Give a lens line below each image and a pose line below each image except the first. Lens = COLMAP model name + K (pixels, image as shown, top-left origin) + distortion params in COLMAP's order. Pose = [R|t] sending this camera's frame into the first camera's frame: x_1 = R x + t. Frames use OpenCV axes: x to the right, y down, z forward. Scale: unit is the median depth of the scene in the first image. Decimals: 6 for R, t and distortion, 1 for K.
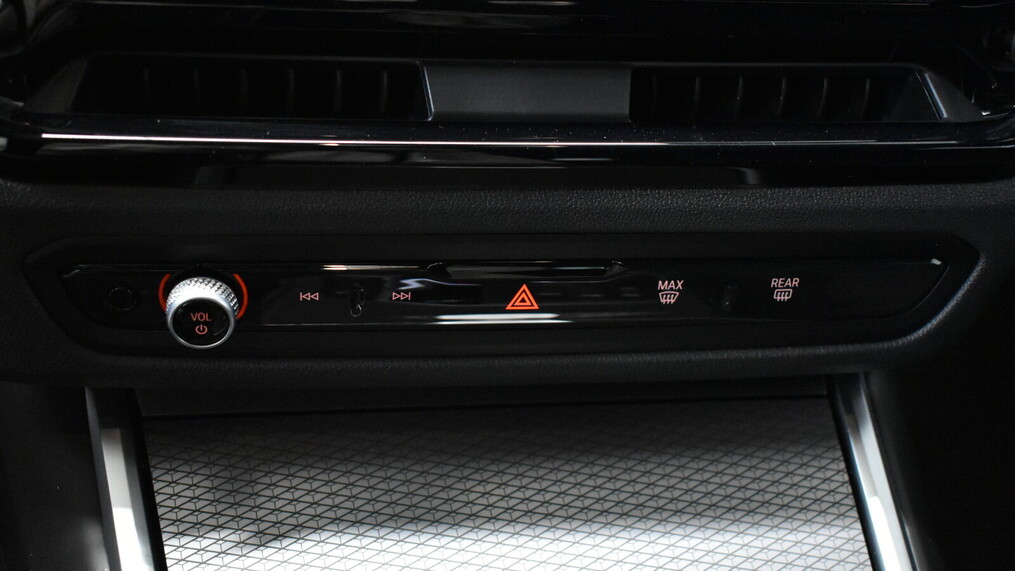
lens RADIAL K [[1249.5, 0, 509.0], [0, 1249.5, 288.9], [0, 0, 1]] dist [0.002685, 0.000000]
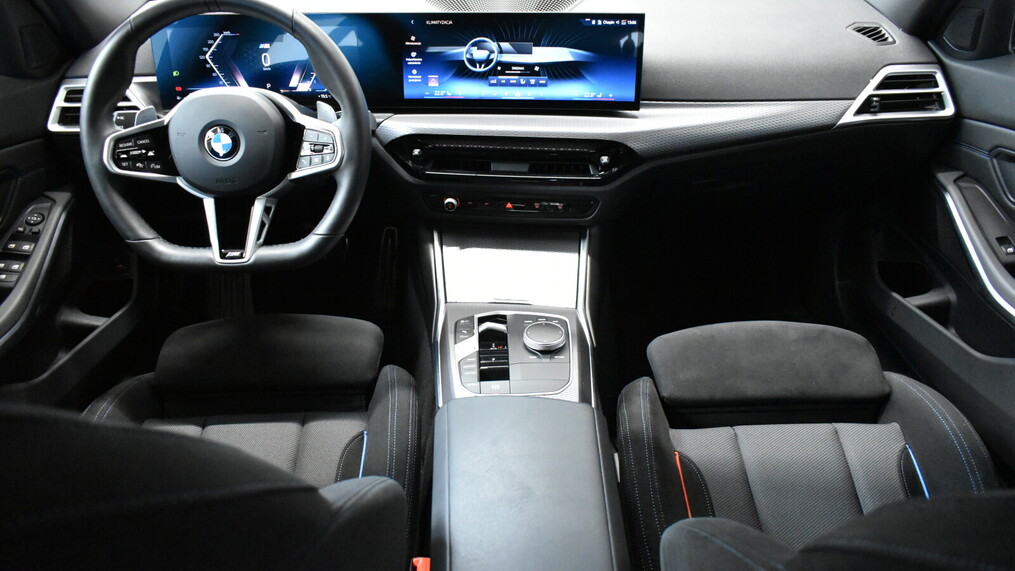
lens RADIAL K [[806.6, 0, 506.0], [0, 806.6, 290.9], [0, 0, 1]] dist [-0.016346, 0.010338]
pose [[0.962296, 0.072041, -0.262290, 0.933641], [-0.061727, 0.996969, 0.047364, 0.211128], [0.264907, -0.029388, 0.963826, -2.346543]]
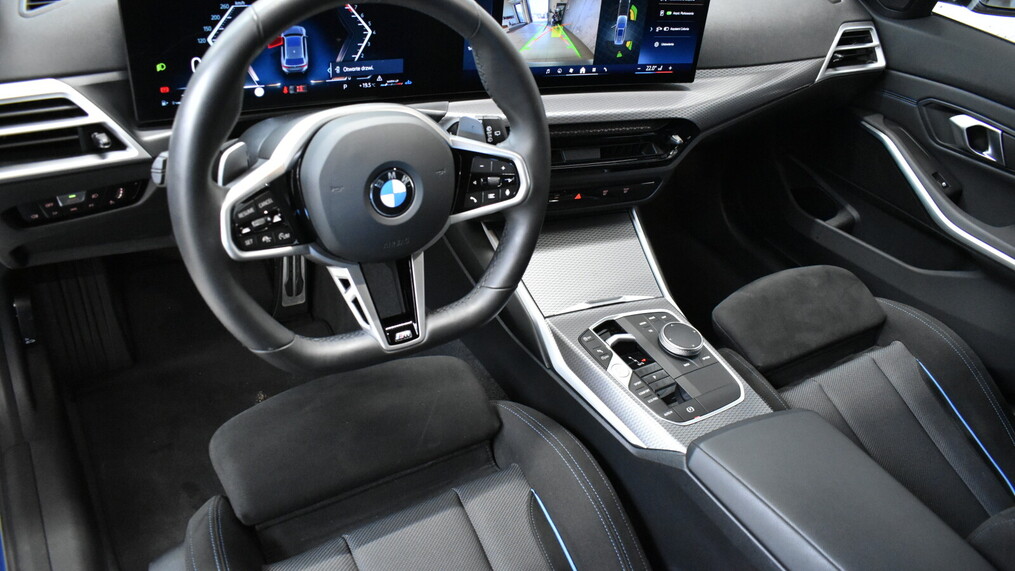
lens RADIAL K [[806.6, 0, 510.8], [0, 806.6, 282.4], [0, 0, 1]] dist [-0.016346, 0.010338]
pose [[0.954278, -0.087488, 0.285830, -1.153806], [0.029635, 0.979189, 0.200774, -0.297922], [-0.297447, -0.183124, 0.937012, -1.893900]]
